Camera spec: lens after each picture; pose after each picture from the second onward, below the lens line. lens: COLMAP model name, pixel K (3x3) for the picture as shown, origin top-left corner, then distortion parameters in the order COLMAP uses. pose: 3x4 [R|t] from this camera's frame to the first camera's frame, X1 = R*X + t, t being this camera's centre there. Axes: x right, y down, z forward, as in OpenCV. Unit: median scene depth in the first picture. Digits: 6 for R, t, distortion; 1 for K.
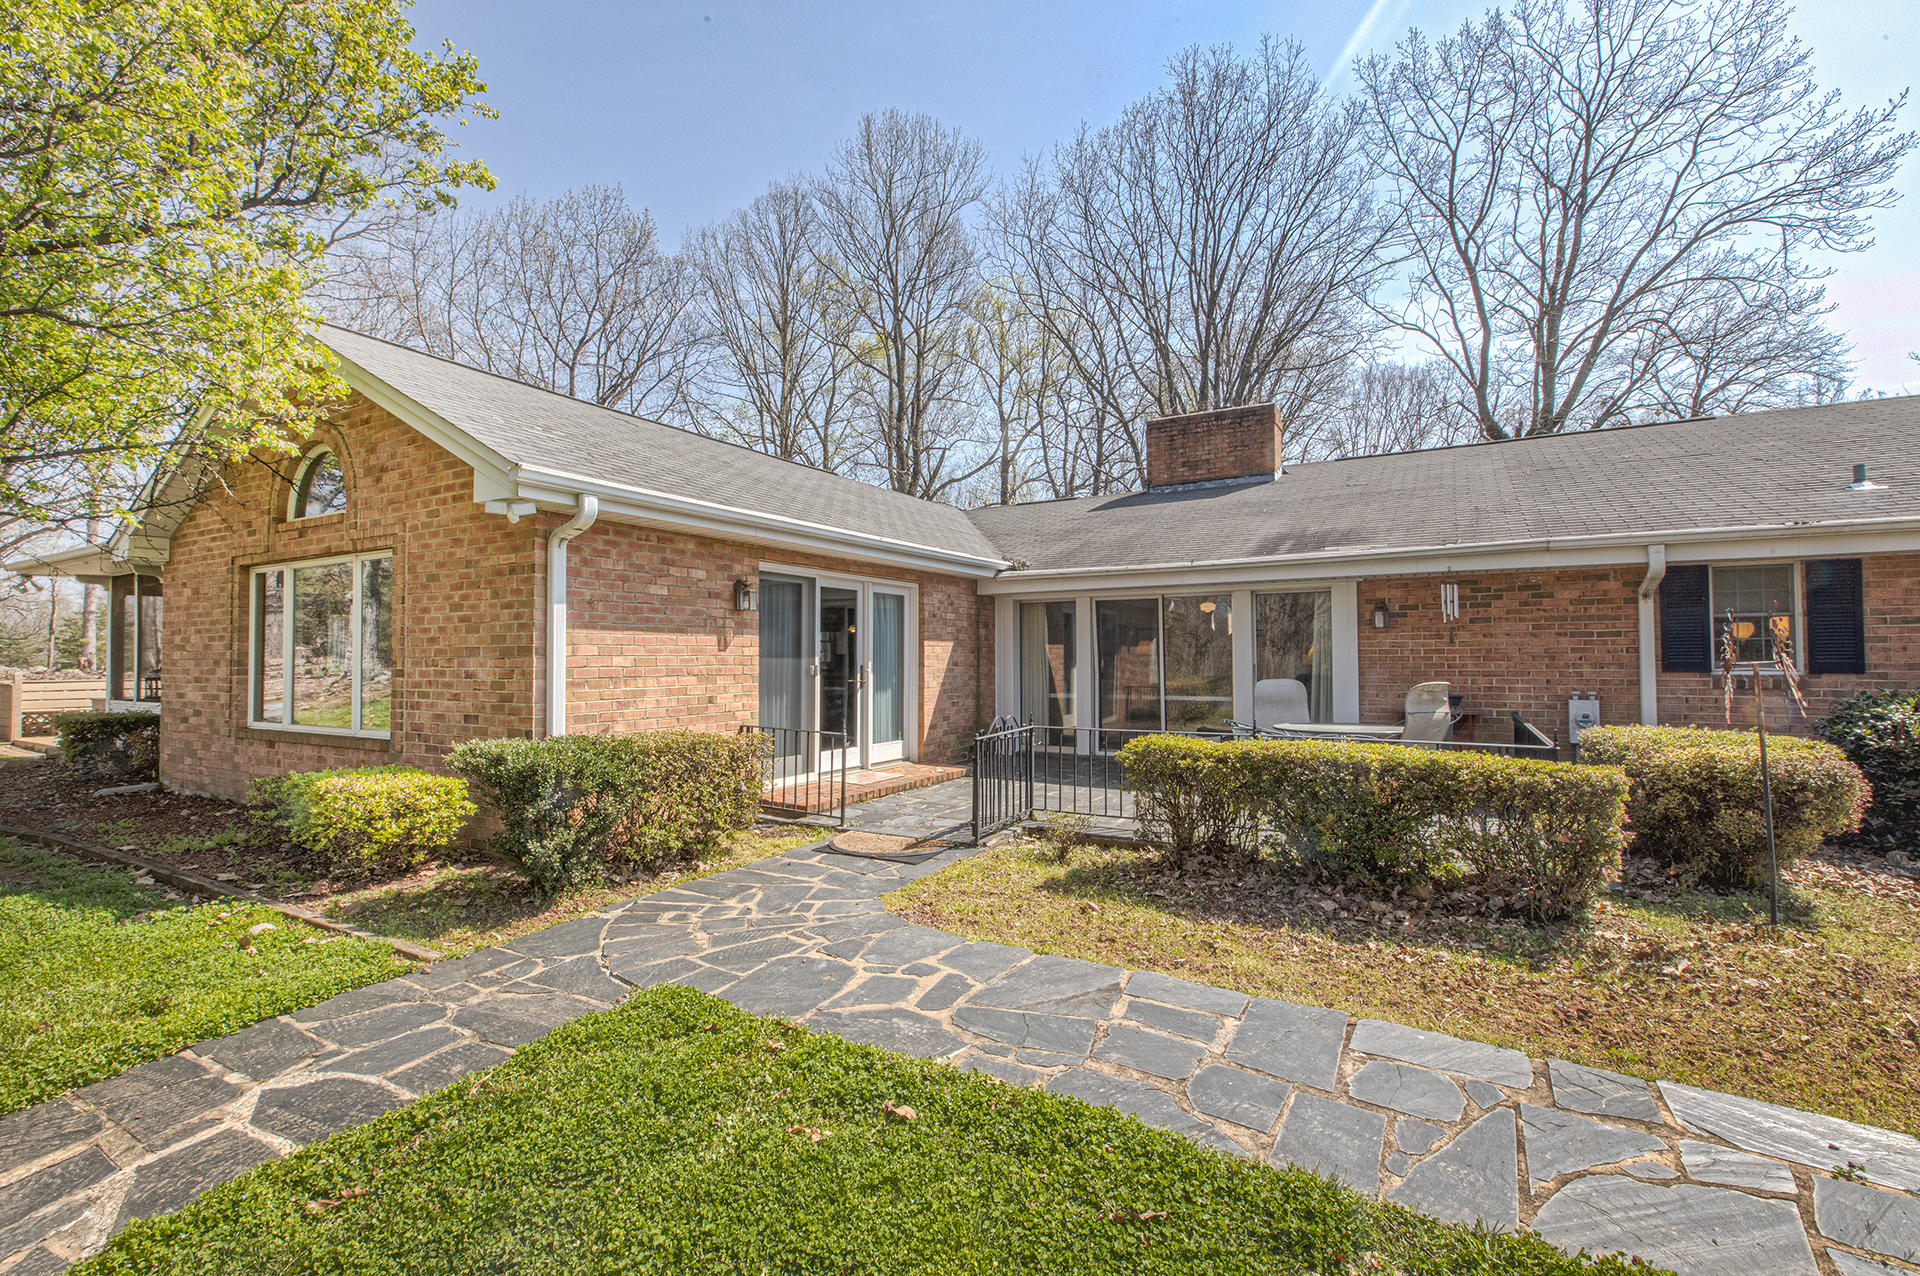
lens RADIAL K [[866.5, 0, 953.9], [0, 866.5, 634.6], [0, 0, 1]] dist [0.002441, -0.000494]
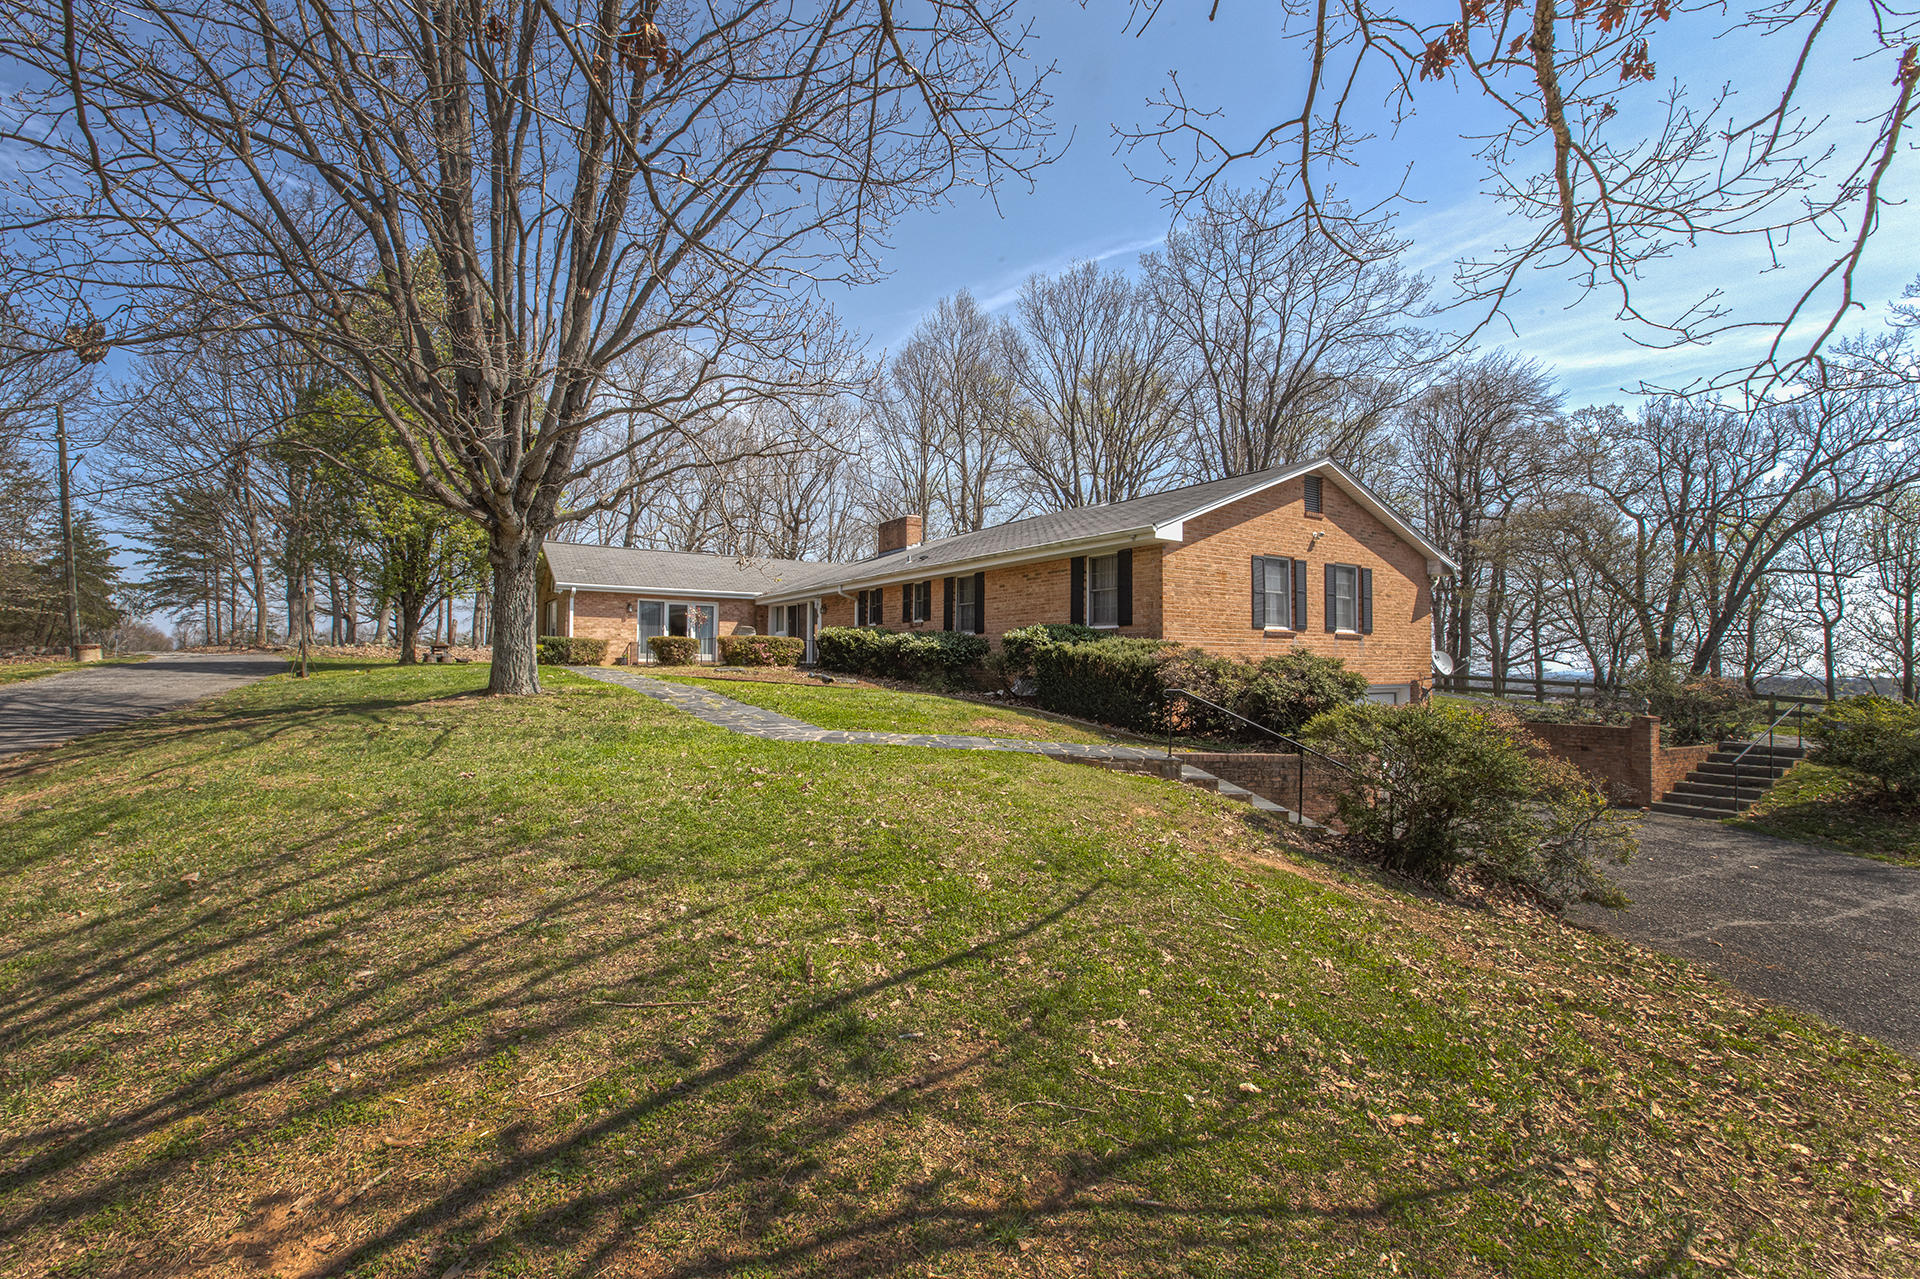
lens RADIAL K [[866.5, 0, 953.9], [0, 866.5, 636.1], [0, 0, 1]] dist [0.002441, -0.000494]
pose [[0.881008, -0.009668, -0.473002, 2.066410], [0.005412, 0.999932, -0.010359, 0.092231], [0.473070, 0.006566, 0.881000, -1.232468]]
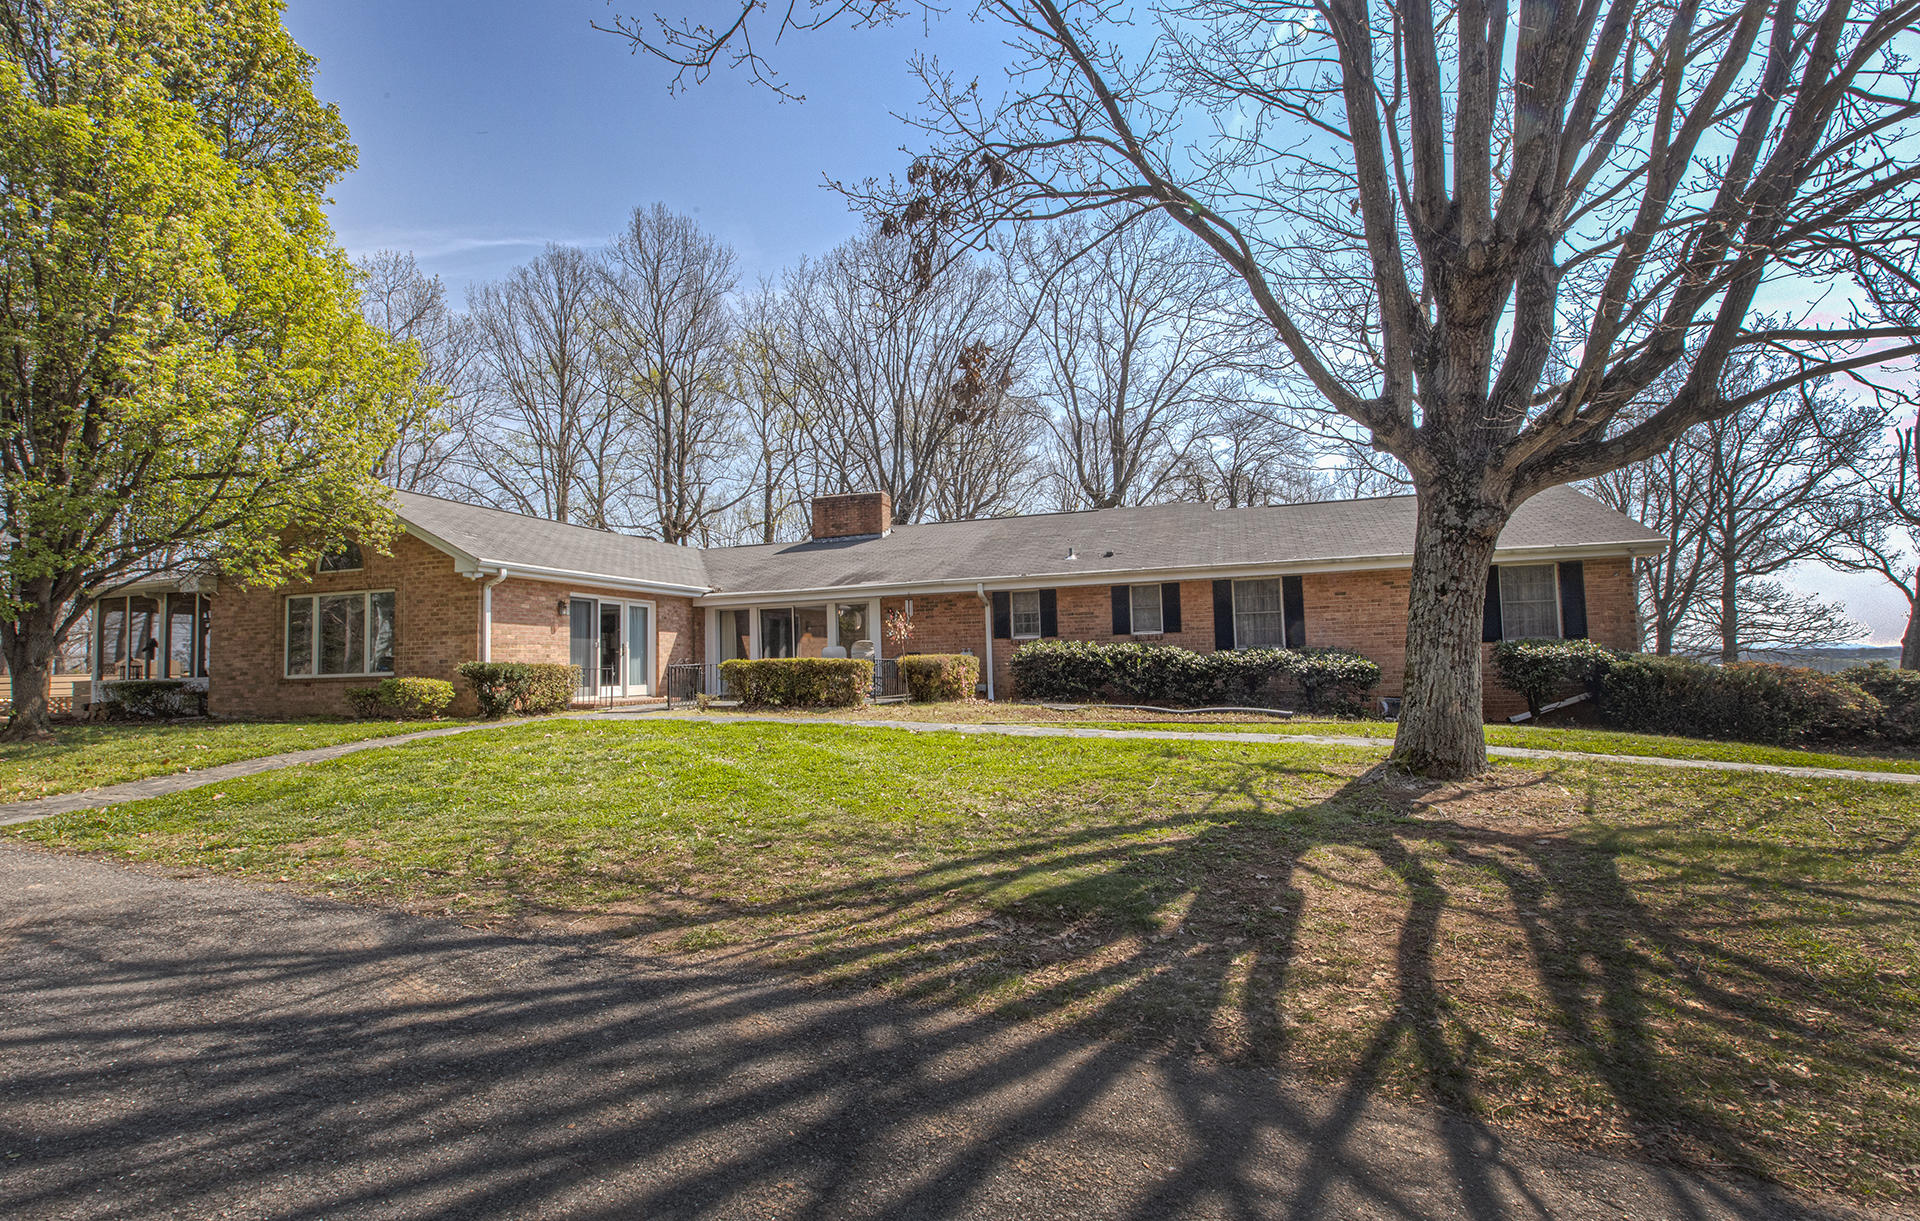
lens RADIAL K [[946.1, 0, 960.0], [0, 946.1, 610.5], [0, 0, 1]] dist [-0.002266, -0.000201]
pose [[0.976585, -0.009028, 0.214940, 0.159467], [0.017525, 0.999137, -0.037659, 0.049247], [-0.214415, 0.040544, 0.975901, -1.114354]]
